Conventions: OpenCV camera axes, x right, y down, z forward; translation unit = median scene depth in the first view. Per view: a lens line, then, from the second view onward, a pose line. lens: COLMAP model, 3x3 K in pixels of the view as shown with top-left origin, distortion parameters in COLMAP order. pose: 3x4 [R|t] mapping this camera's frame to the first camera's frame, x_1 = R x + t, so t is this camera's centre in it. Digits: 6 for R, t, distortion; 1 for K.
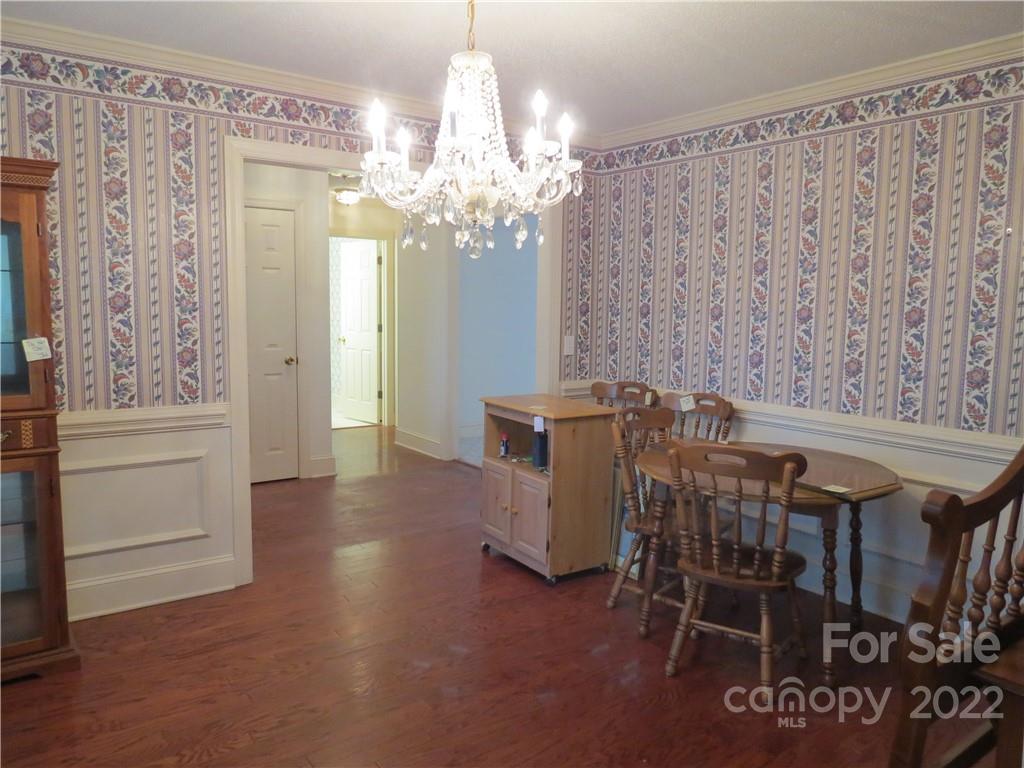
lens RADIAL K [[727.7, 0, 518.1], [0, 727.7, 380.8], [0, 0, 1]] dist [-0.028962, 0.012729]
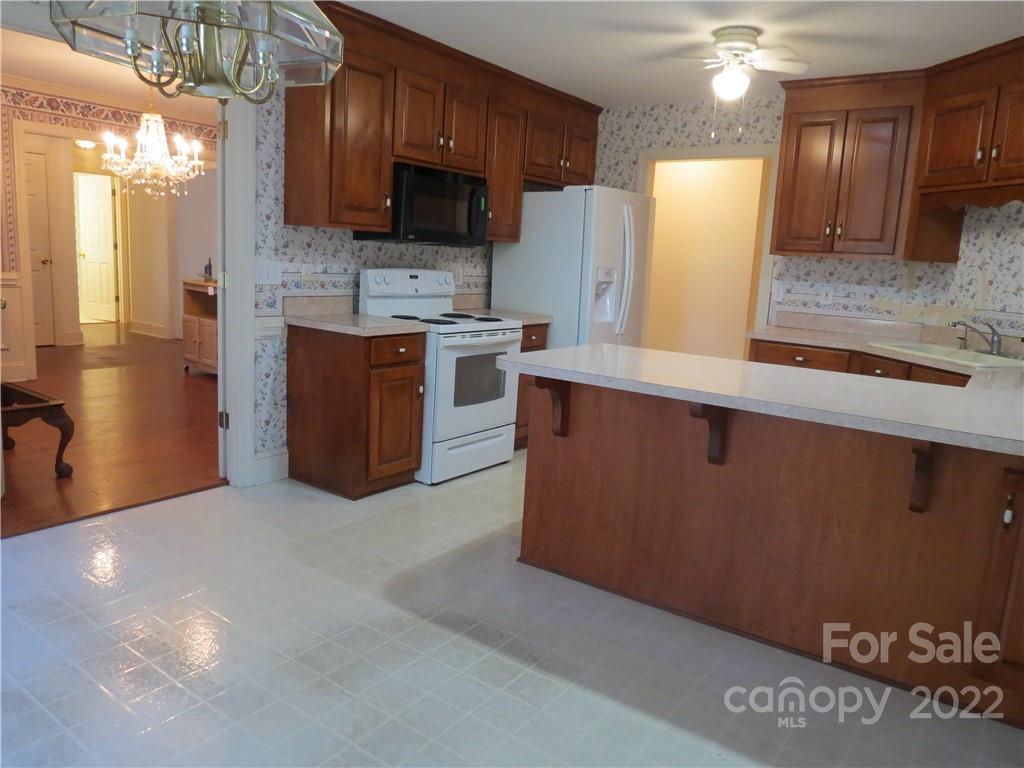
lens RADIAL K [[727.7, 0, 518.1], [0, 727.7, 380.8], [0, 0, 1]] dist [-0.028962, 0.012729]
pose [[0.950757, -0.015490, 0.309552, 0.197301], [-0.007668, 0.997269, 0.073456, 0.147683], [-0.309844, -0.072213, 0.948041, -1.002748]]
